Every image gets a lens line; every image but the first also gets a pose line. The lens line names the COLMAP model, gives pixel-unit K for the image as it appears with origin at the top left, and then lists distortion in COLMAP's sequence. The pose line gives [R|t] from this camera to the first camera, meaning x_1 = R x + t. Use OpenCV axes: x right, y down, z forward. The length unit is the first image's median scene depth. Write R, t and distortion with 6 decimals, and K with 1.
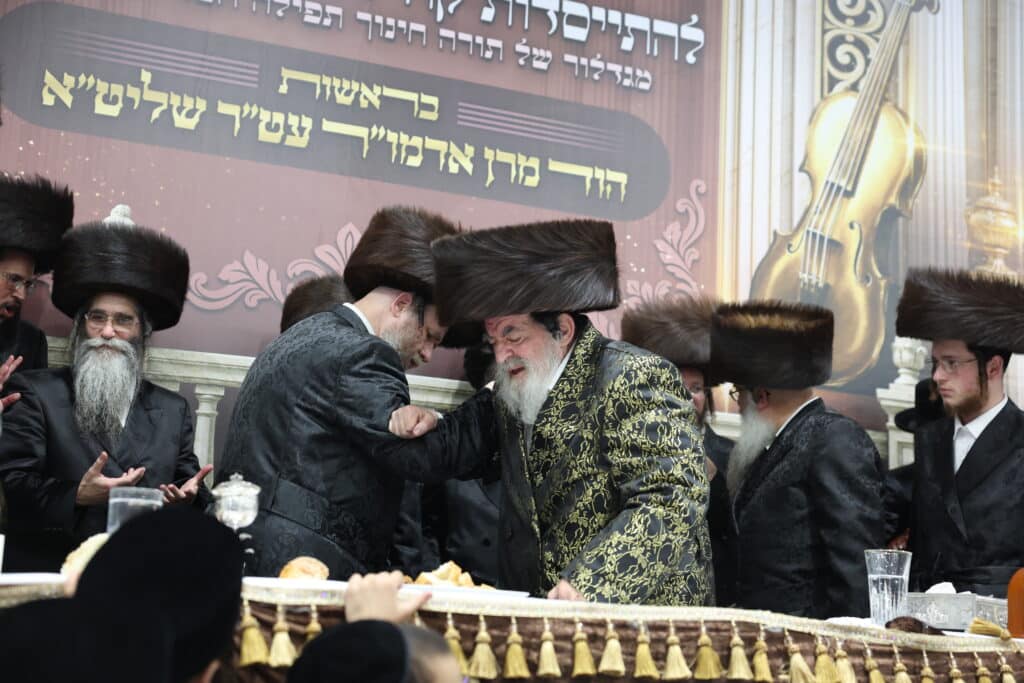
lens RADIAL K [[1611.3, 0, 549.3], [0, 1611.3, 315.7], [0, 0, 1]] dist [0.133120, 0.060551]
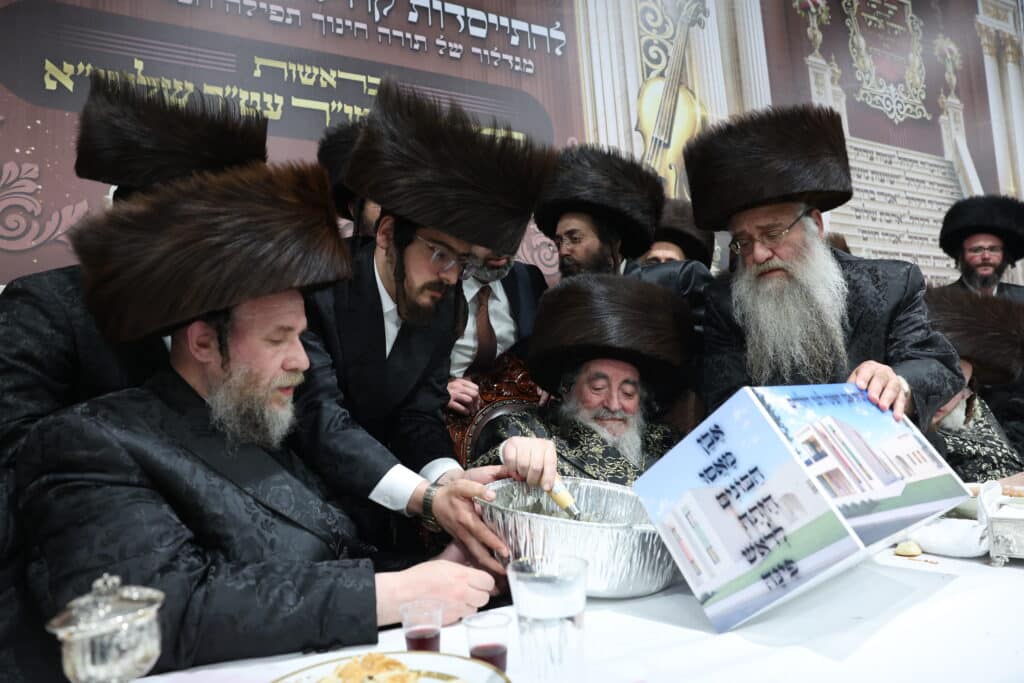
lens RADIAL K [[679.1, 0, 498.9], [0, 679.1, 338.2], [0, 0, 1]] dist [-0.080878, 0.065164]
pose [[0.991440, -0.087770, 0.096657, -0.043908], [0.075240, 0.989119, 0.126420, 0.010135], [-0.106701, -0.118065, 0.987257, 0.418739]]
